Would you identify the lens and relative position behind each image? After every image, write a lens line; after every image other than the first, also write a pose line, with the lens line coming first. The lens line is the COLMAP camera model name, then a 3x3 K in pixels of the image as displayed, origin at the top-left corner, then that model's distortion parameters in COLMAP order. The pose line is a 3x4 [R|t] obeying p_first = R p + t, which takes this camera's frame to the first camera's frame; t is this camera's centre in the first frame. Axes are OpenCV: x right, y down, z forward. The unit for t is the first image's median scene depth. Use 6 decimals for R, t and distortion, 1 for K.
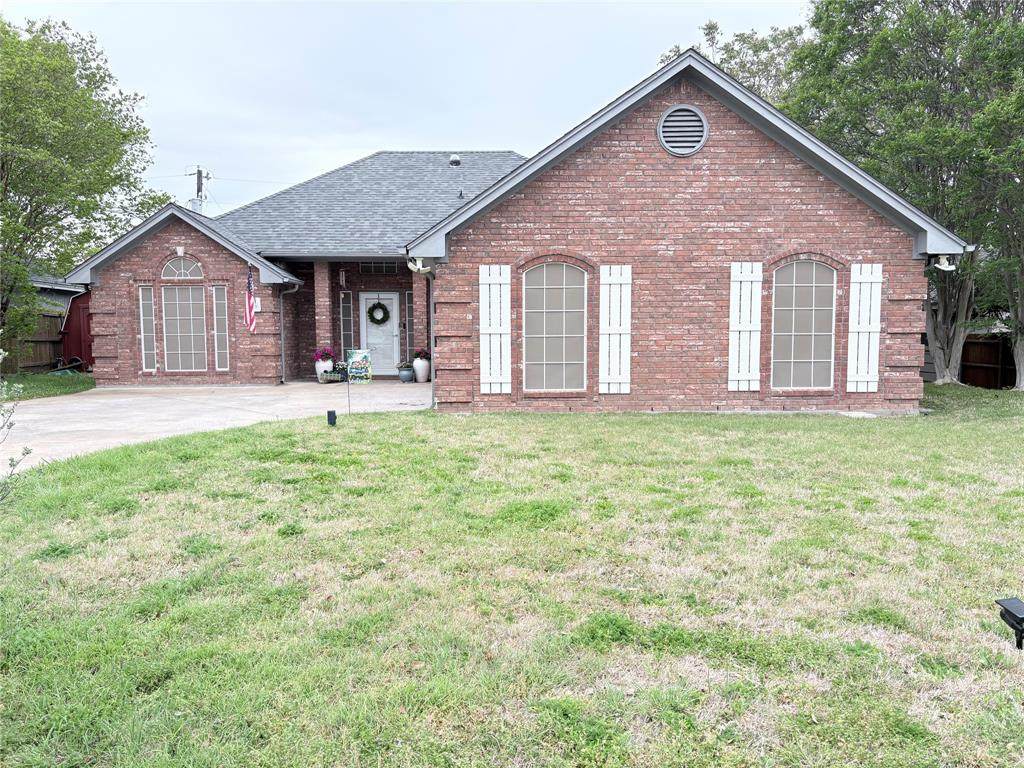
lens RADIAL K [[783.0, 0, 512.0], [0, 783.0, 392.3], [0, 0, 1]] dist [0.043552, -0.035010]
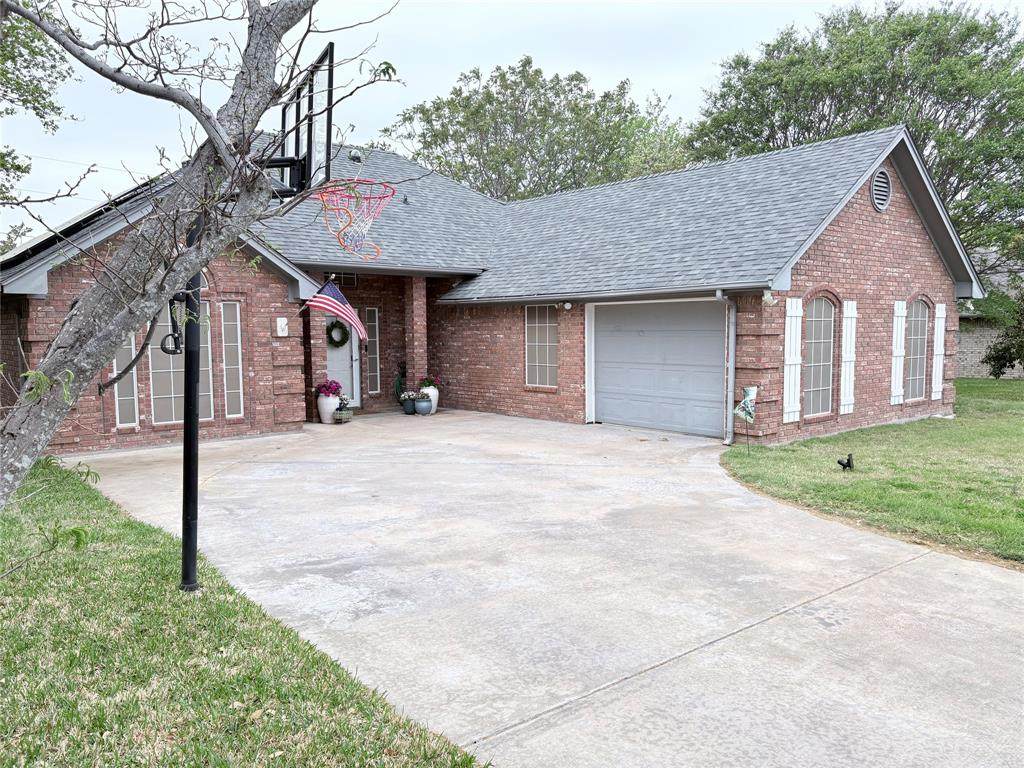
lens RADIAL K [[783.0, 0, 512.4], [0, 783.0, 379.3], [0, 0, 1]] dist [0.043552, -0.035010]
pose [[0.773554, -0.043253, 0.632252, -0.642818], [0.054544, 0.998510, 0.001575, -0.051403], [-0.631378, 0.033267, 0.774761, 0.285462]]
